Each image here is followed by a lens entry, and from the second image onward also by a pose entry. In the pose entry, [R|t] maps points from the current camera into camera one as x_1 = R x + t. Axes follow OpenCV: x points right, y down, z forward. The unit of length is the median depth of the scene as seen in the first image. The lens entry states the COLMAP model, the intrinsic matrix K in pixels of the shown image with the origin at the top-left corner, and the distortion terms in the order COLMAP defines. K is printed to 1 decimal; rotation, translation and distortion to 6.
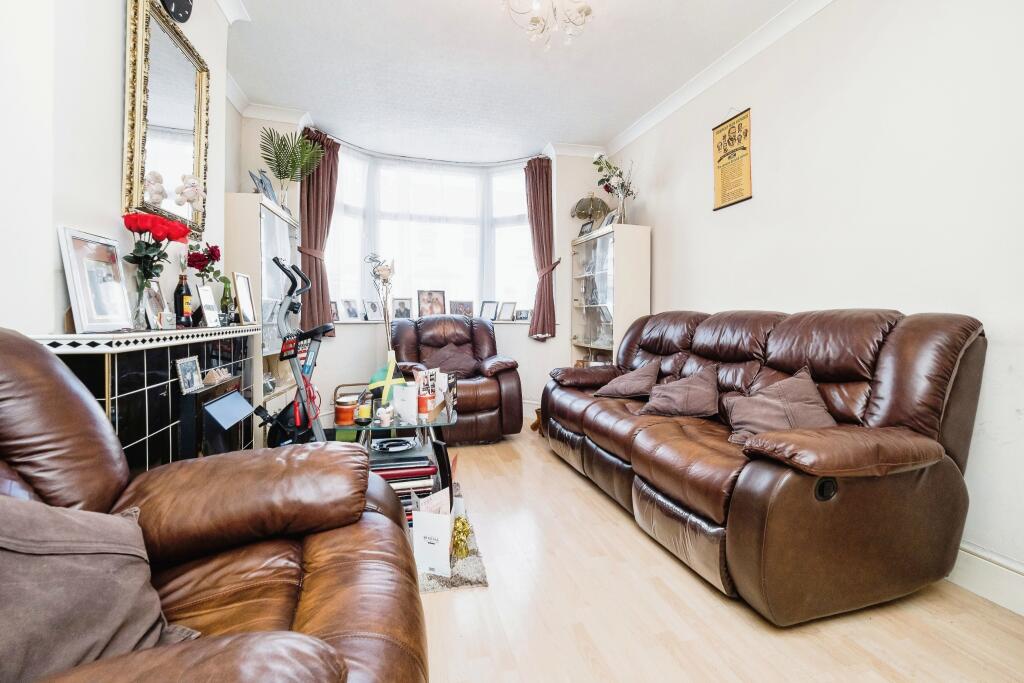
lens RADIAL K [[436.1, 0, 511.9], [0, 436.1, 313.9], [0, 0, 1]] dist [0.014821, -0.000231]
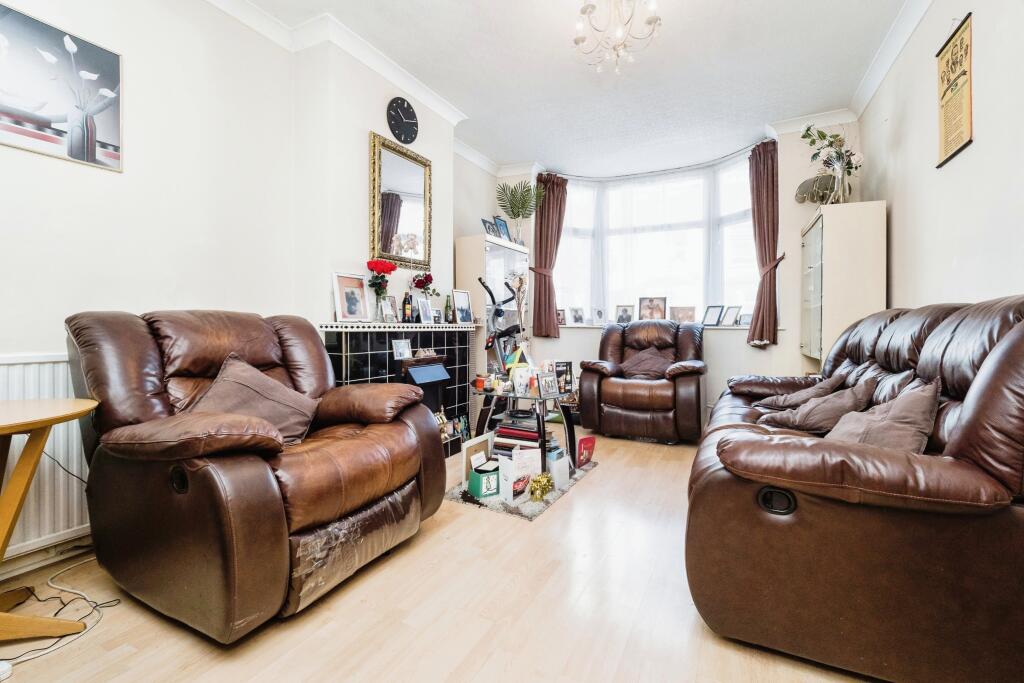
lens RADIAL K [[432.6, 0, 512.2], [0, 432.6, 324.9], [0, 0, 1]] dist [0.000464, -0.000248]
pose [[0.752431, -0.001662, -0.658669, 0.309135], [-0.000656, 0.999994, -0.003272, 0.020409], [0.658671, 0.002894, 0.752425, 0.002199]]
